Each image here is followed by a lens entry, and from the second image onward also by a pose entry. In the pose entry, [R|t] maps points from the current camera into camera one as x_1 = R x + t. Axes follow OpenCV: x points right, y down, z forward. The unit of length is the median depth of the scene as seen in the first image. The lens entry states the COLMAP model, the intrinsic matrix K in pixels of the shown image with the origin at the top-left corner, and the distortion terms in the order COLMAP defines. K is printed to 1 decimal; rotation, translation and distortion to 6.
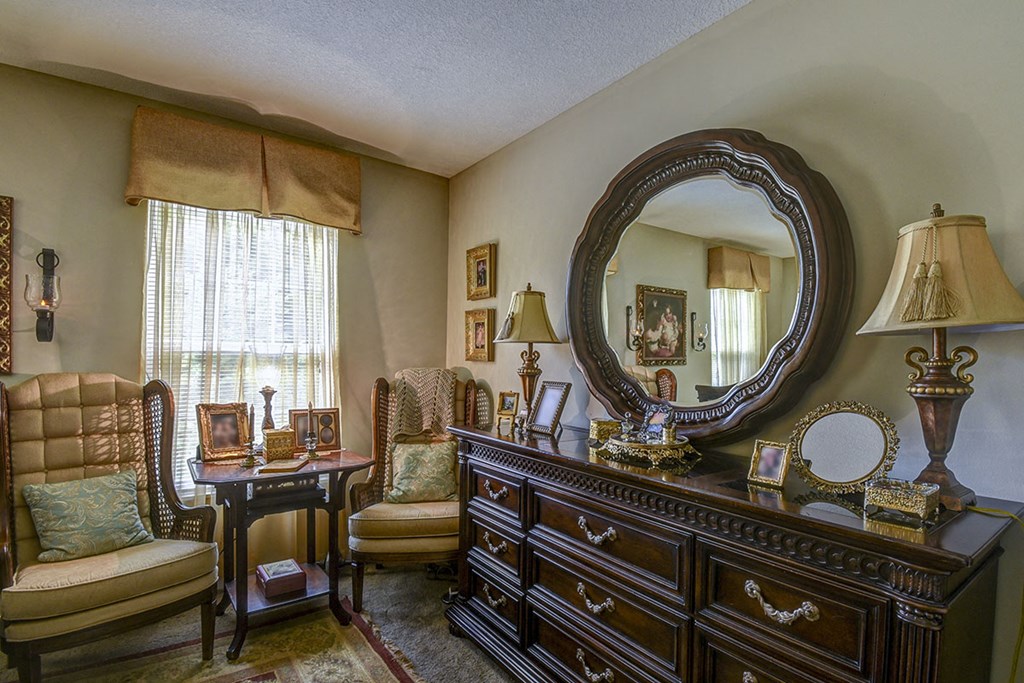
lens RADIAL K [[477.1, 0, 513.7], [0, 477.1, 349.6], [0, 0, 1]] dist [0.022514, -0.026639]
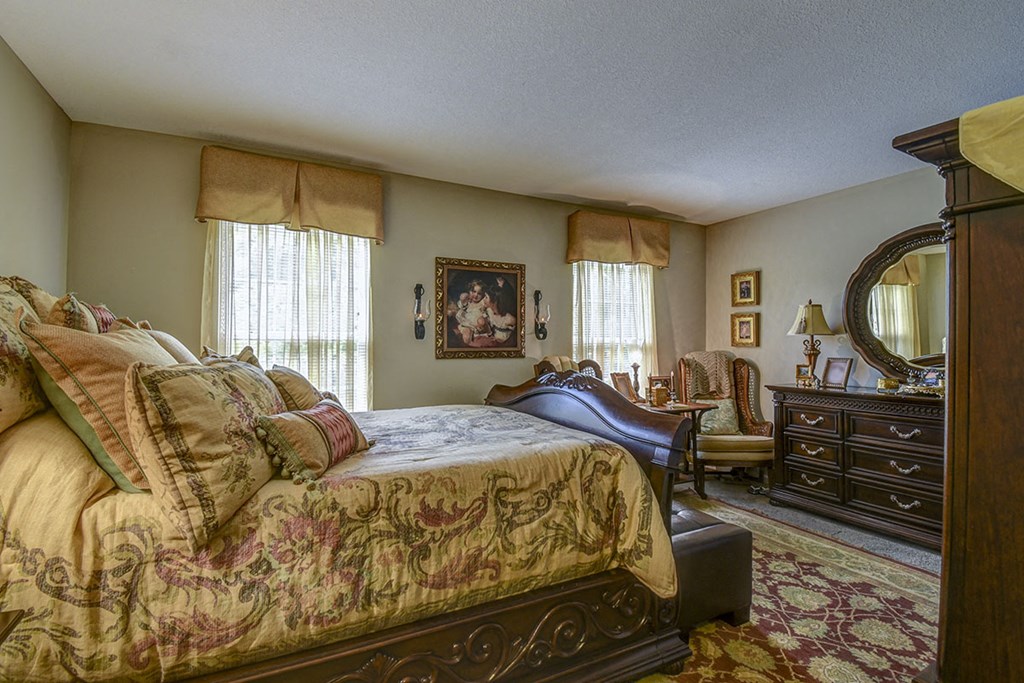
lens RADIAL K [[460.3, 0, 508.5], [0, 460.3, 327.4], [0, 0, 1]] dist [0.024177, -0.021877]
pose [[0.987153, -0.021904, -0.158268, -0.630253], [0.019073, 0.999630, -0.019384, -0.025041], [0.158634, 0.016116, 0.987206, -0.636680]]
